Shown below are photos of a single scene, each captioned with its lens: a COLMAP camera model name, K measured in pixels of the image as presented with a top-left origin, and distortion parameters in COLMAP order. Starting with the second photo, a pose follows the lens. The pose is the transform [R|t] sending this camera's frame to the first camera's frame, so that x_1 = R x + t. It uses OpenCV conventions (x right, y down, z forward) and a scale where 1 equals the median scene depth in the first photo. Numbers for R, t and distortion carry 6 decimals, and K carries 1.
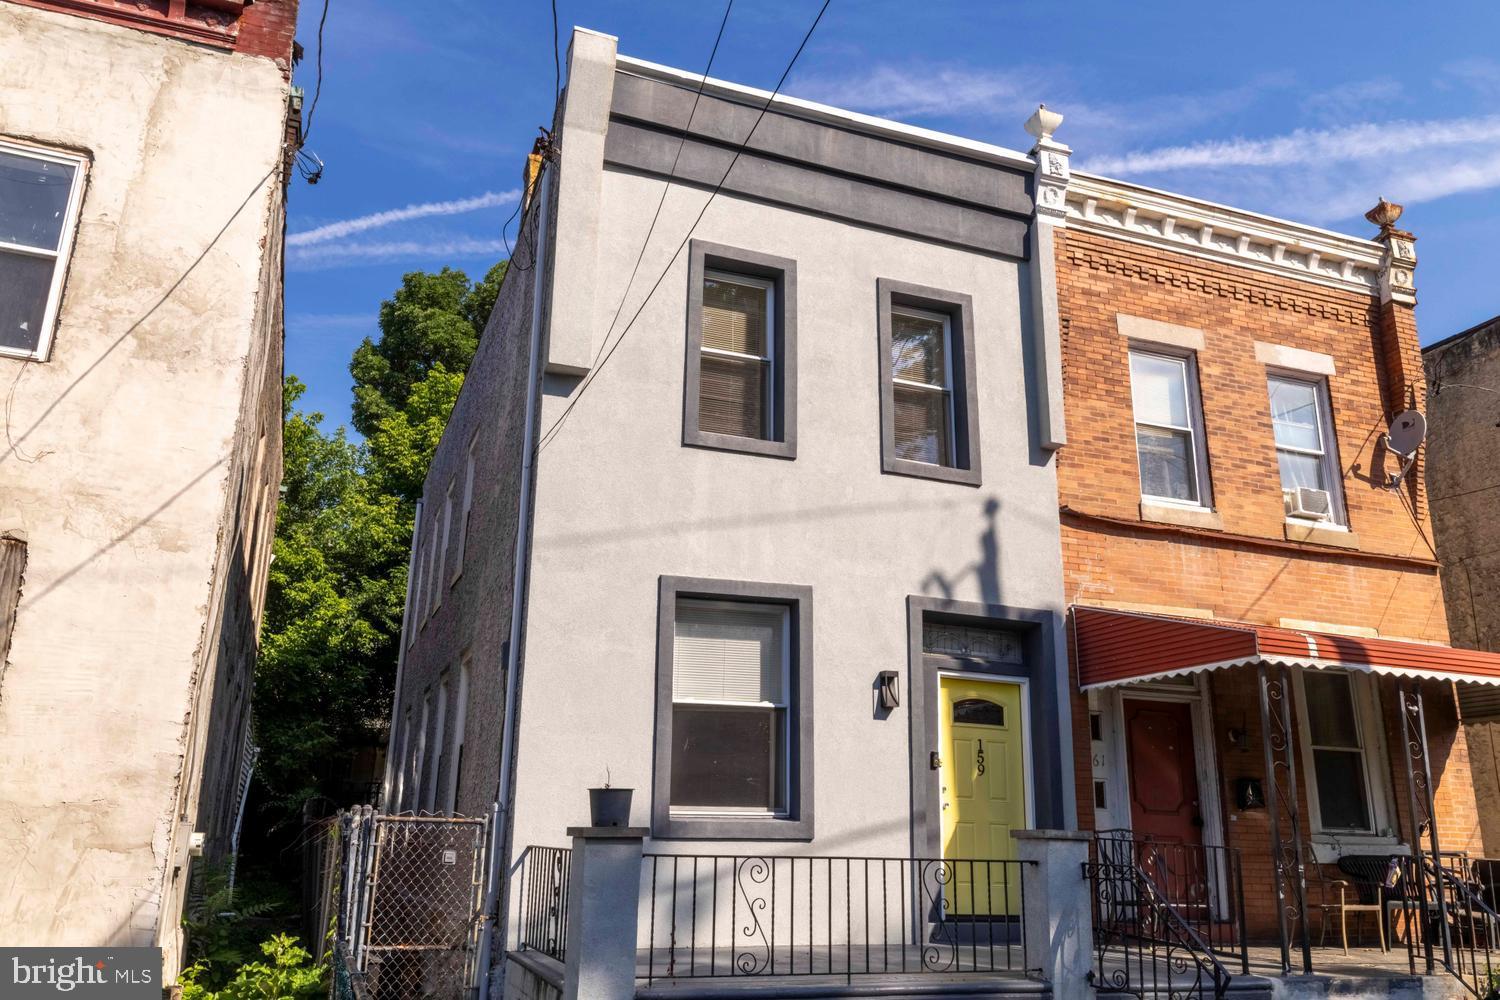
lens RADIAL K [[1166.9, 0, 750.0], [0, 1166.9, 500.0], [0, 0, 1]] dist [0.001632, 0.000533]
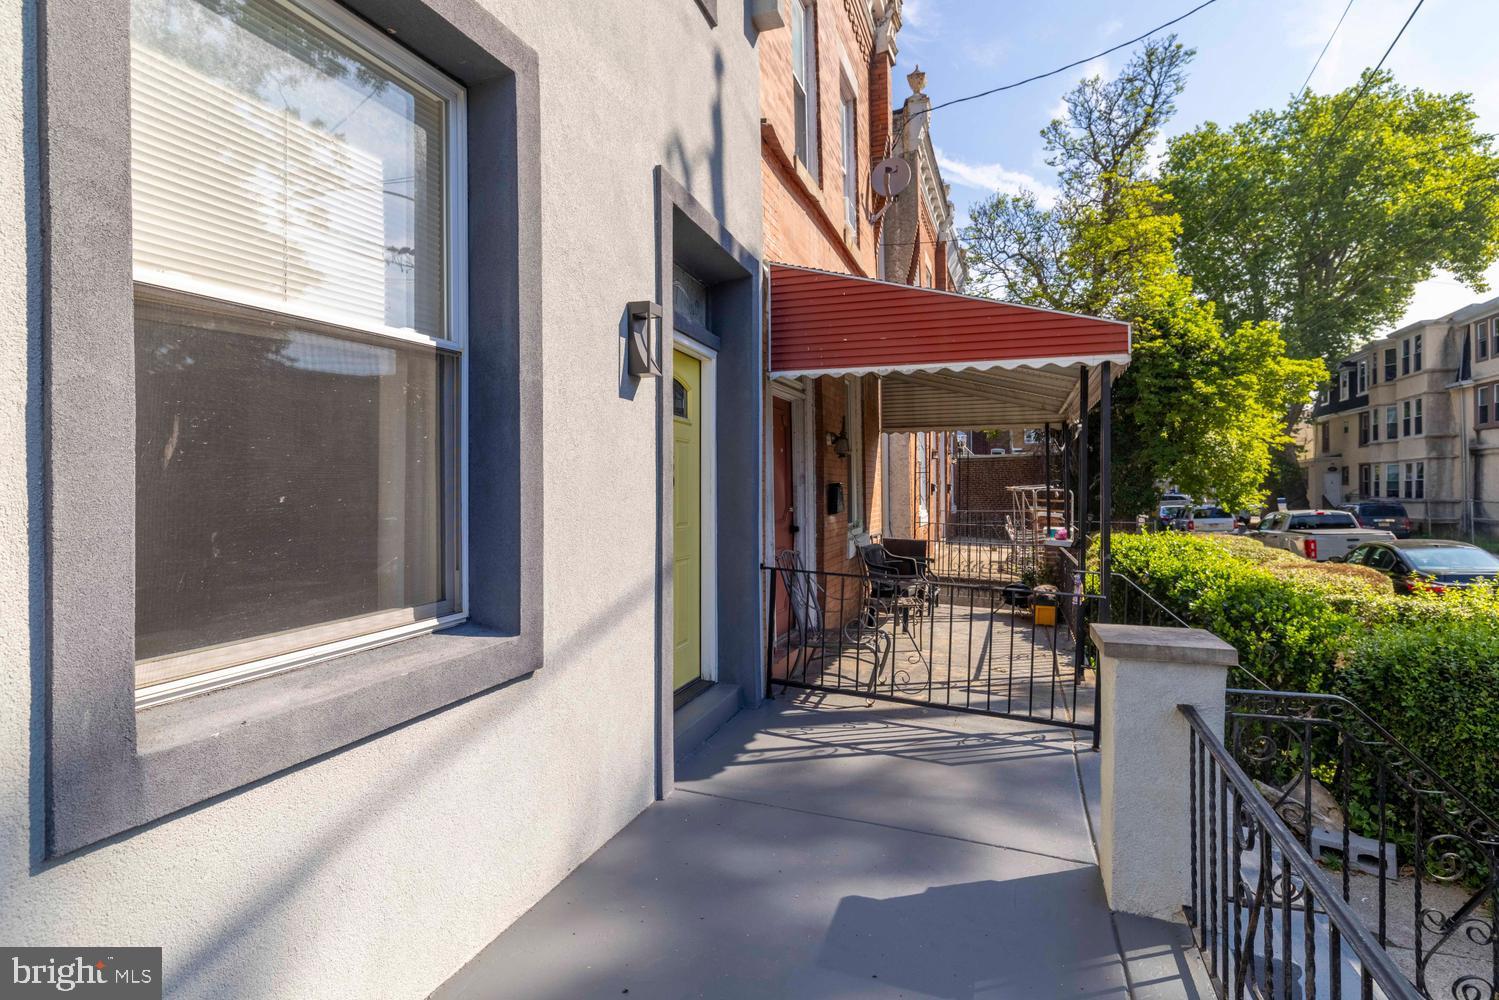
lens RADIAL K [[742.7, 0, 749.5], [0, 742.7, 500.0], [0, 0, 1]] dist [-0.029418, 0.000052]
pose [[0.668012, -0.030005, 0.743545, -0.088336], [-0.201084, 0.954738, 0.219184, 0.149382], [-0.716467, -0.295932, 0.631743, 0.747065]]
